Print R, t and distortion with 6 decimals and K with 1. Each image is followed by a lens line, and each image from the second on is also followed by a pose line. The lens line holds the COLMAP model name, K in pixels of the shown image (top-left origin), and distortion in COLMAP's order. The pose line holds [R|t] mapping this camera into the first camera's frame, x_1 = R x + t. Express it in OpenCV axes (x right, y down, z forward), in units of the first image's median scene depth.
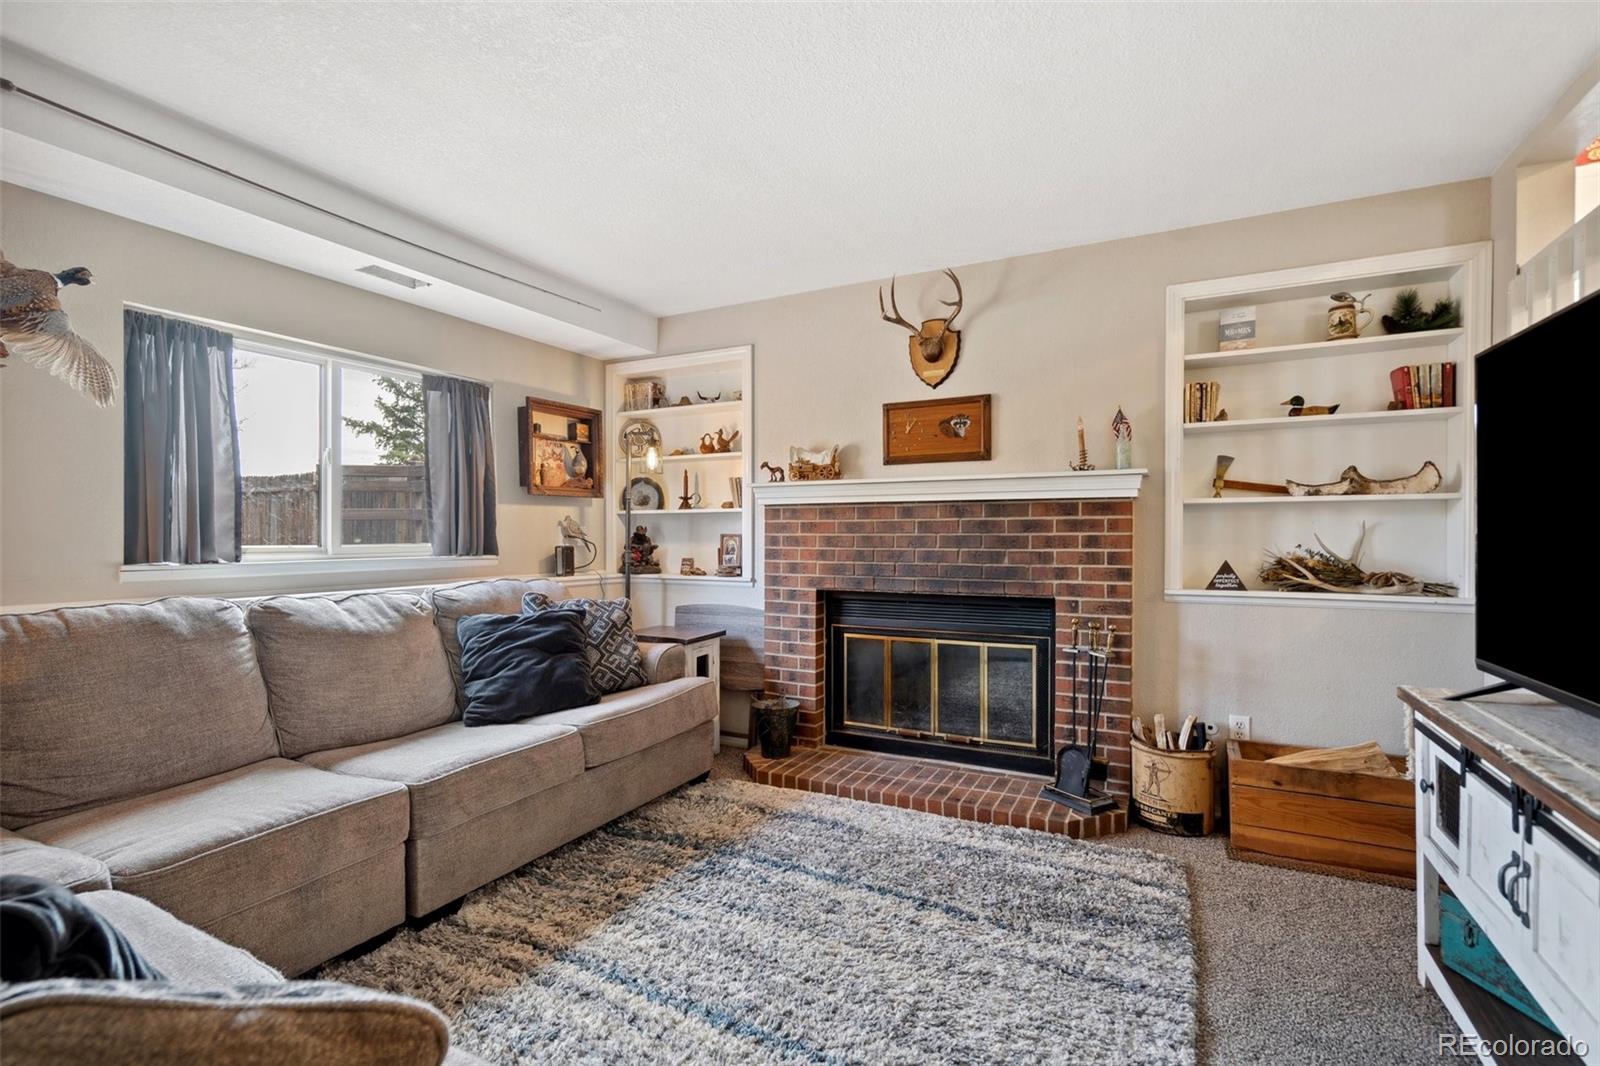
lens RADIAL K [[747.3, 0, 800.0], [0, 747.3, 533.0], [0, 0, 1]] dist [0.003028, 0.001391]
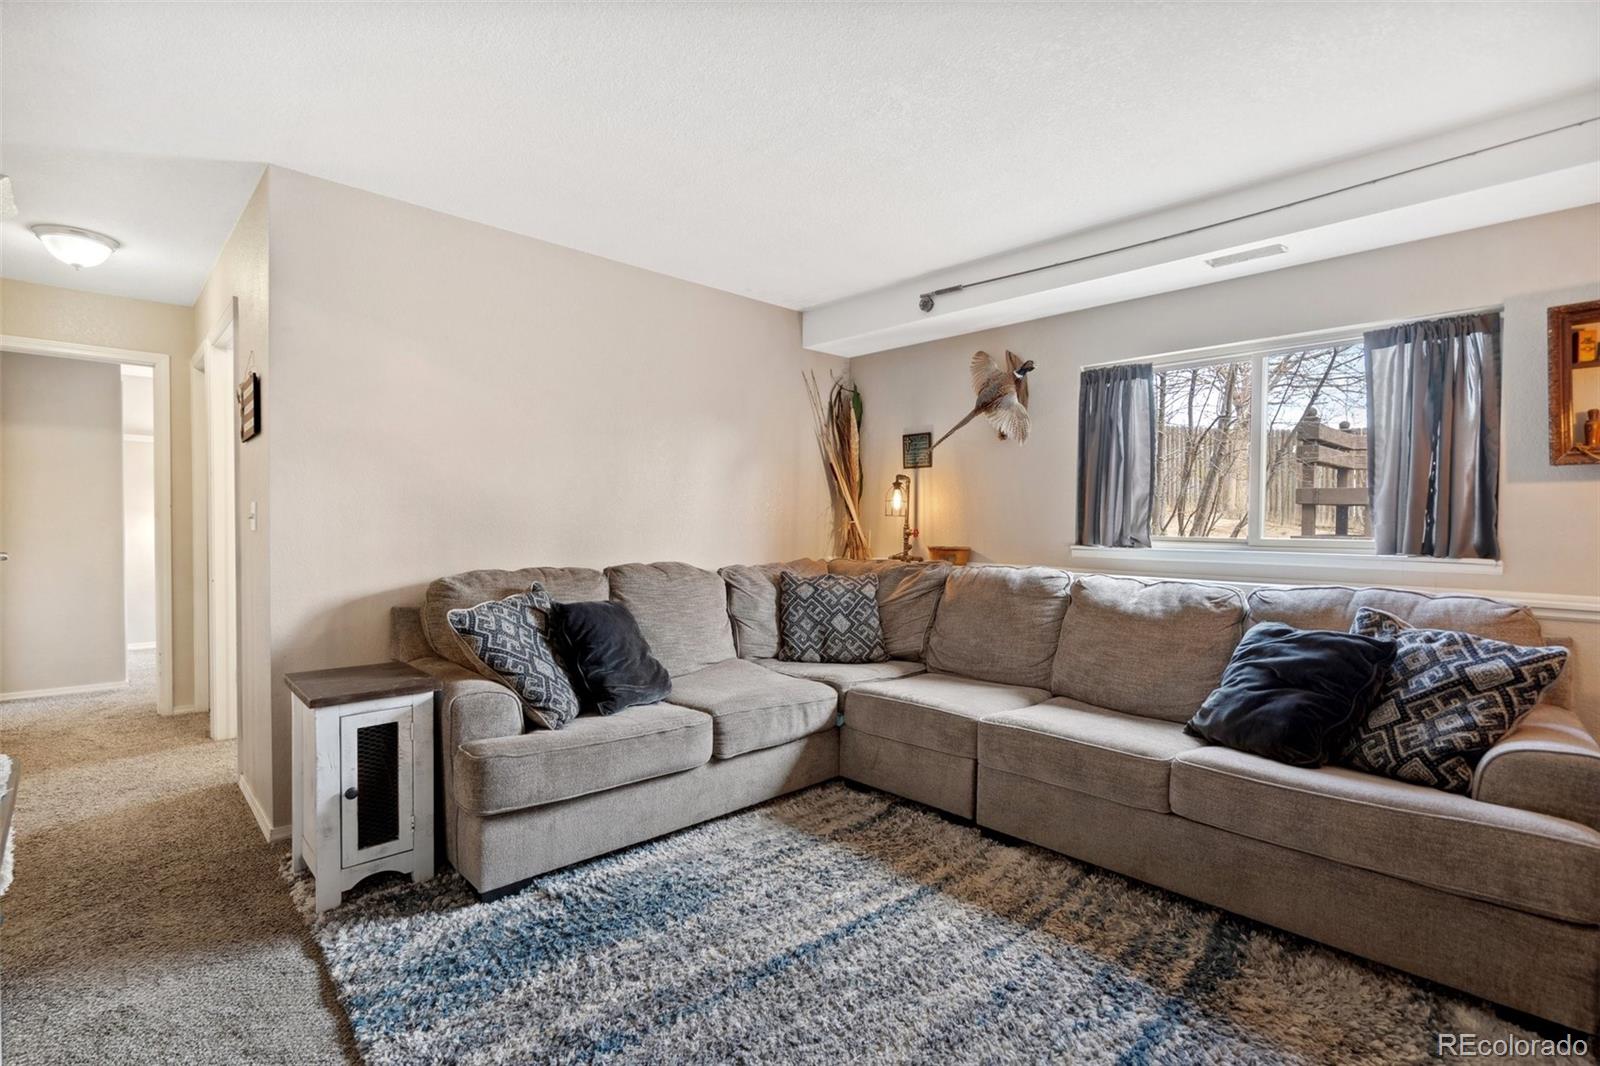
lens RADIAL K [[747.3, 0, 800.0], [0, 747.3, 533.0], [0, 0, 1]] dist [0.003028, 0.001391]
pose [[-0.319408, 0.014786, -0.947502, 0.620237], [-0.005098, 0.999837, 0.017321, -0.003836], [0.947604, 0.010363, -0.319280, 0.873194]]
